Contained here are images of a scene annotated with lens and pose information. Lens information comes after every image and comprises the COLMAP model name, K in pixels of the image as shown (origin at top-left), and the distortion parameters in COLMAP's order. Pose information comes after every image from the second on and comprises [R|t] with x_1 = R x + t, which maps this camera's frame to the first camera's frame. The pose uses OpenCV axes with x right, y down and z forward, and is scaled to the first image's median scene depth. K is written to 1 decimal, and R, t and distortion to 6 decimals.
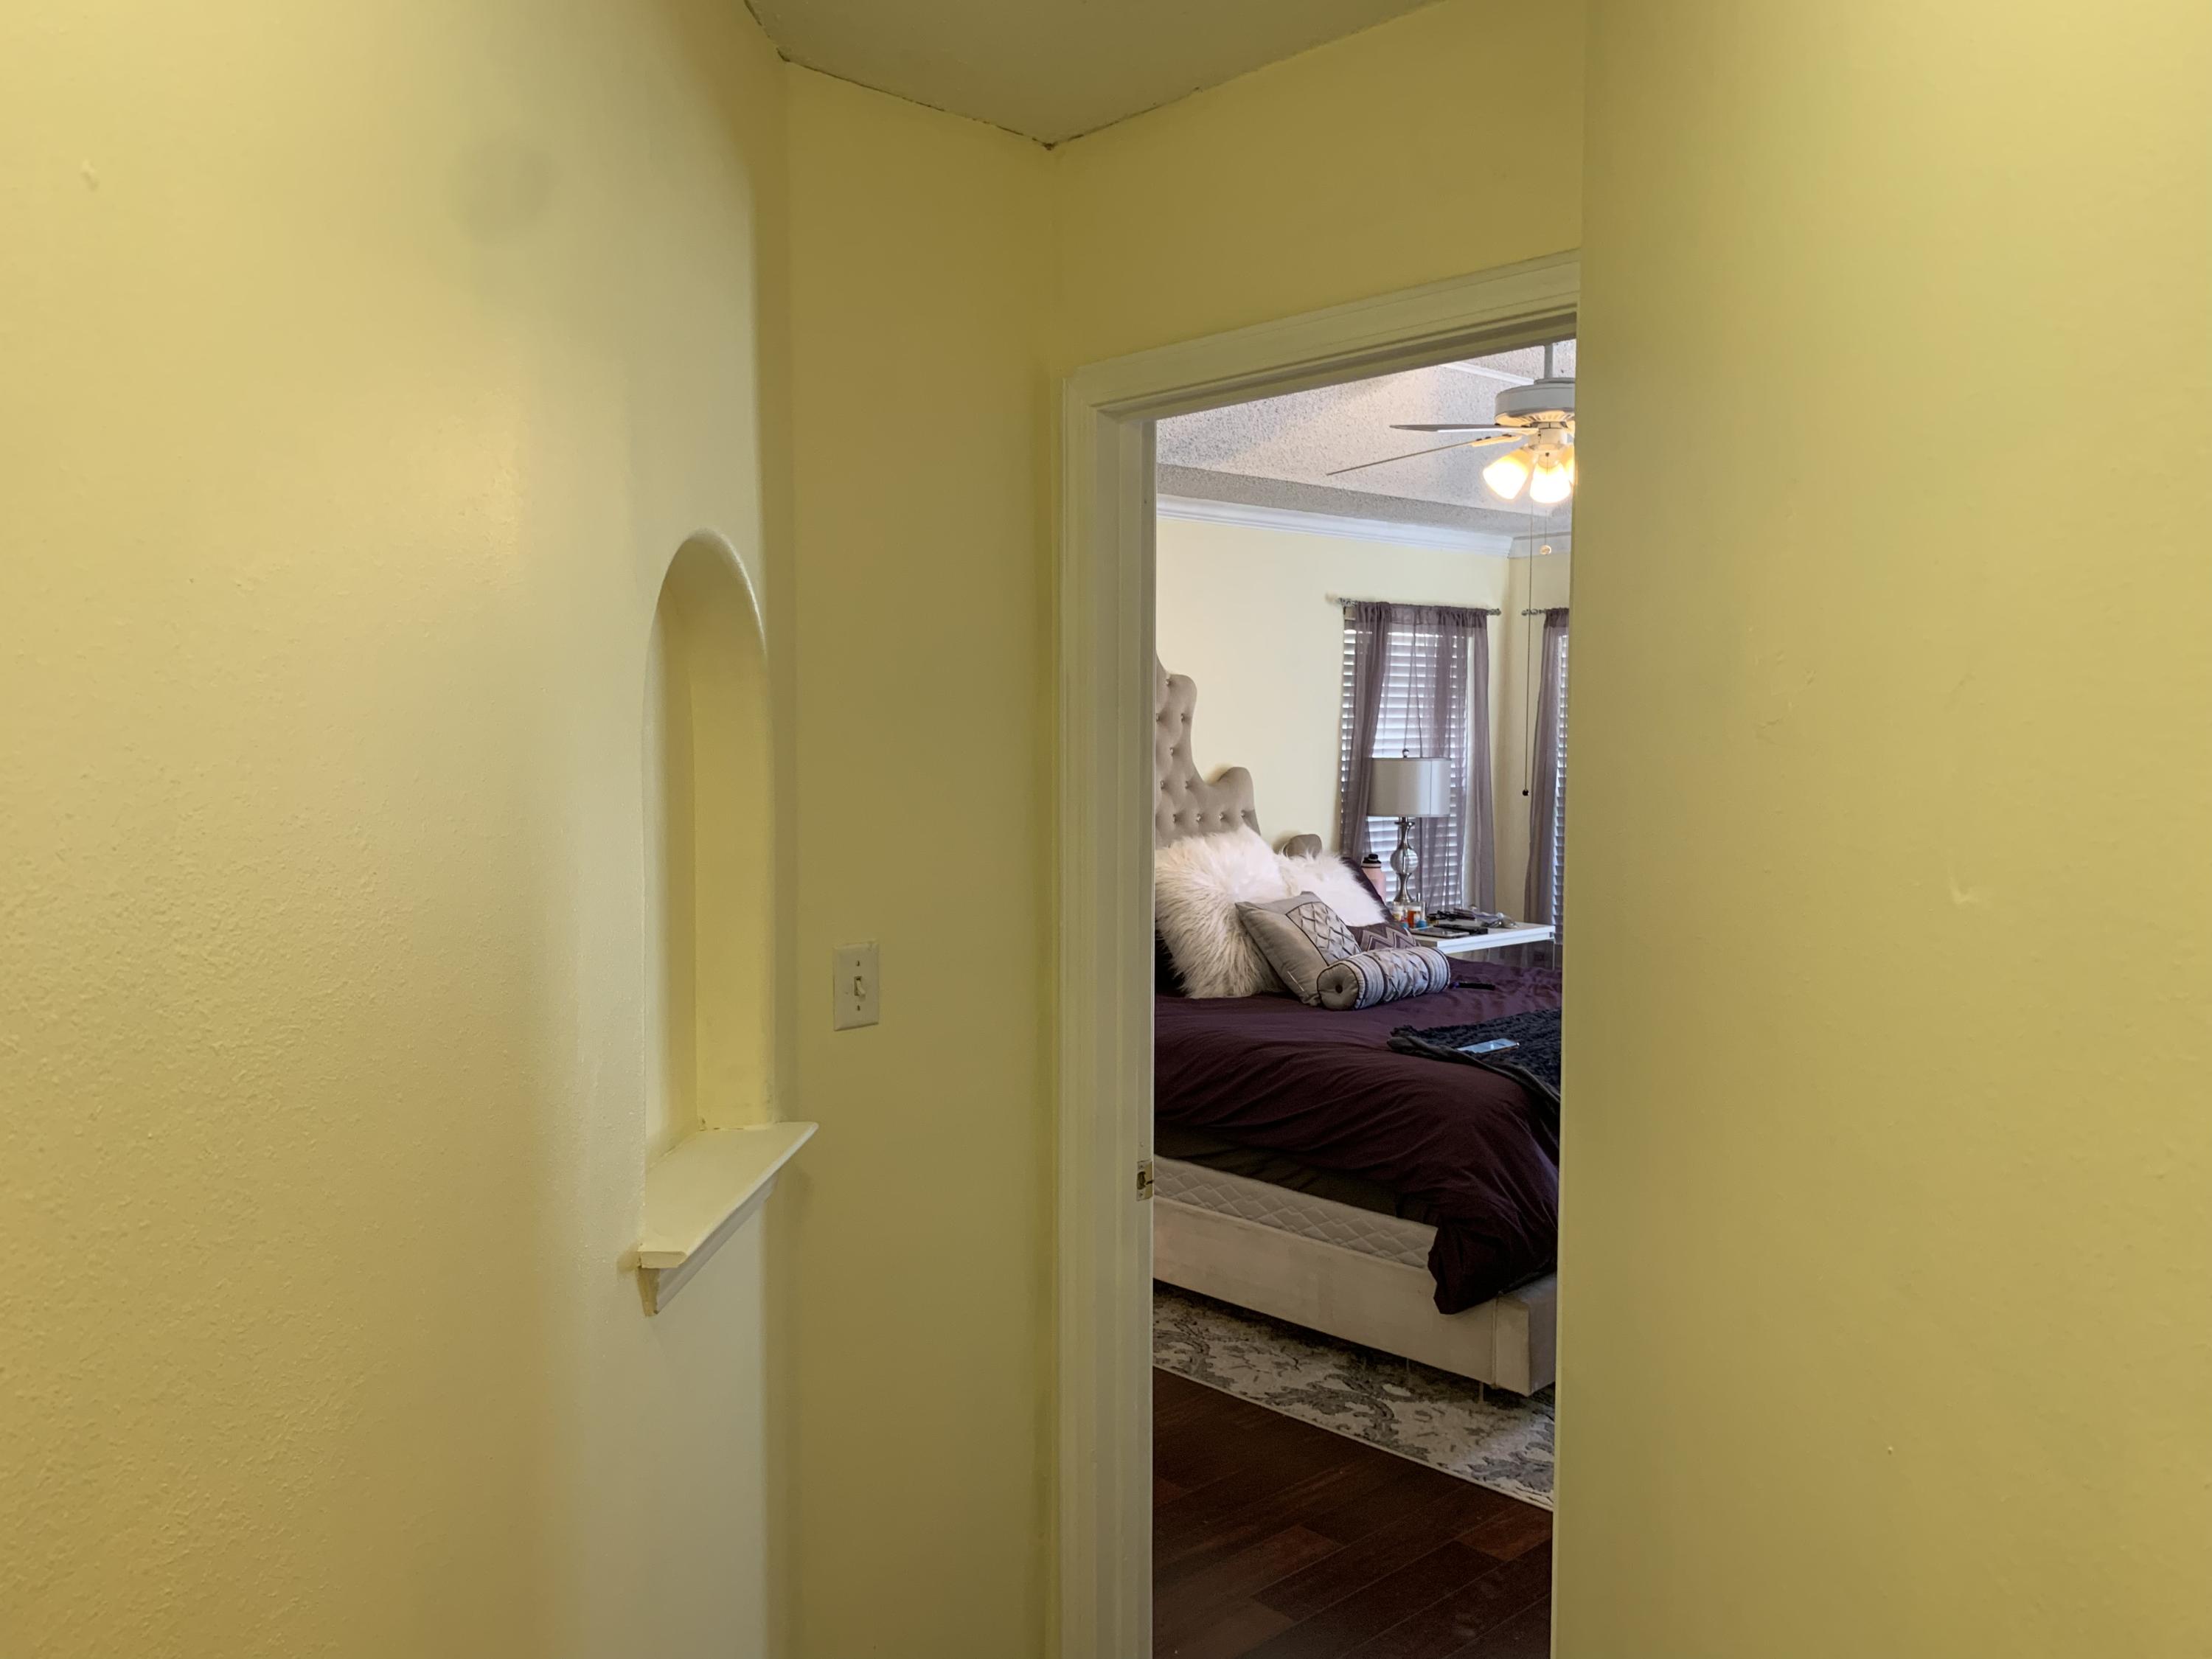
lens RADIAL K [[1707.0, 0, 1099.4], [0, 1707.0, 829.7], [0, 0, 1]] dist [0.074594, -0.070781]
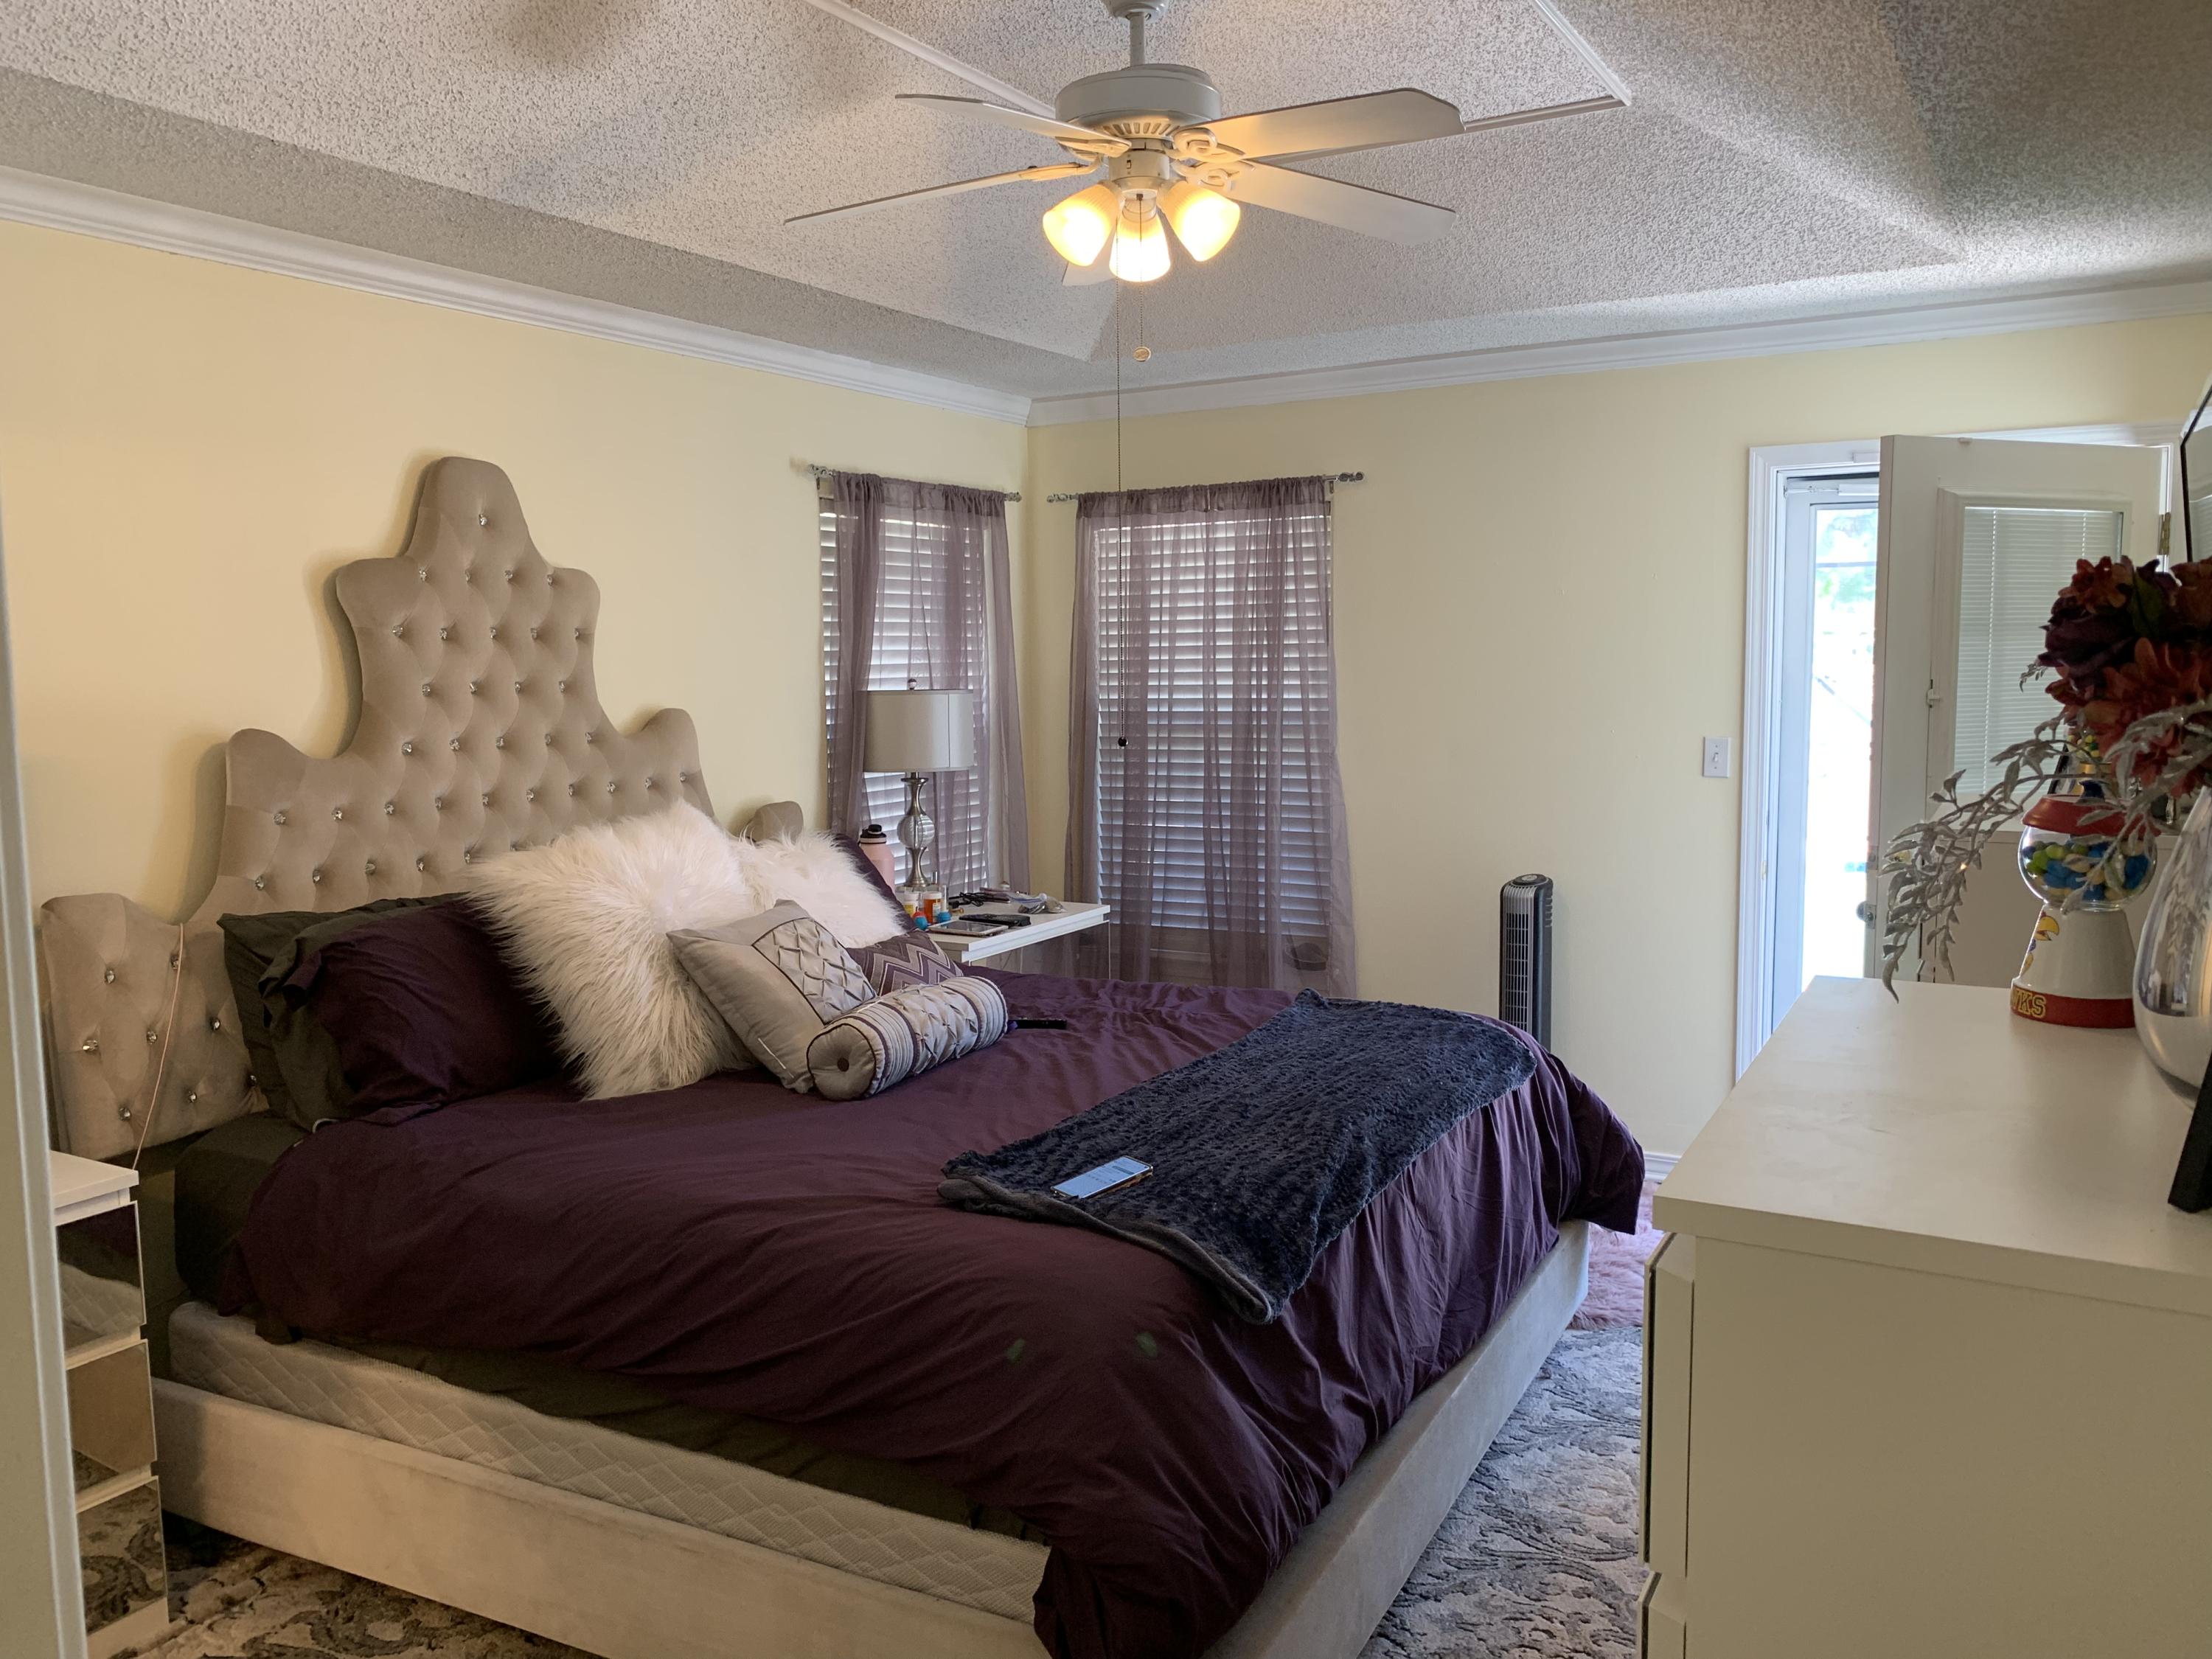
lens RADIAL K [[1707.0, 0, 1112.2], [0, 1707.0, 838.4], [0, 0, 1]] dist [0.074594, -0.070781]
pose [[0.951054, -0.047455, 0.305361, 0.043132], [0.033729, 0.998176, 0.050074, -0.015779], [-0.307180, -0.037323, 0.950919, 0.349827]]
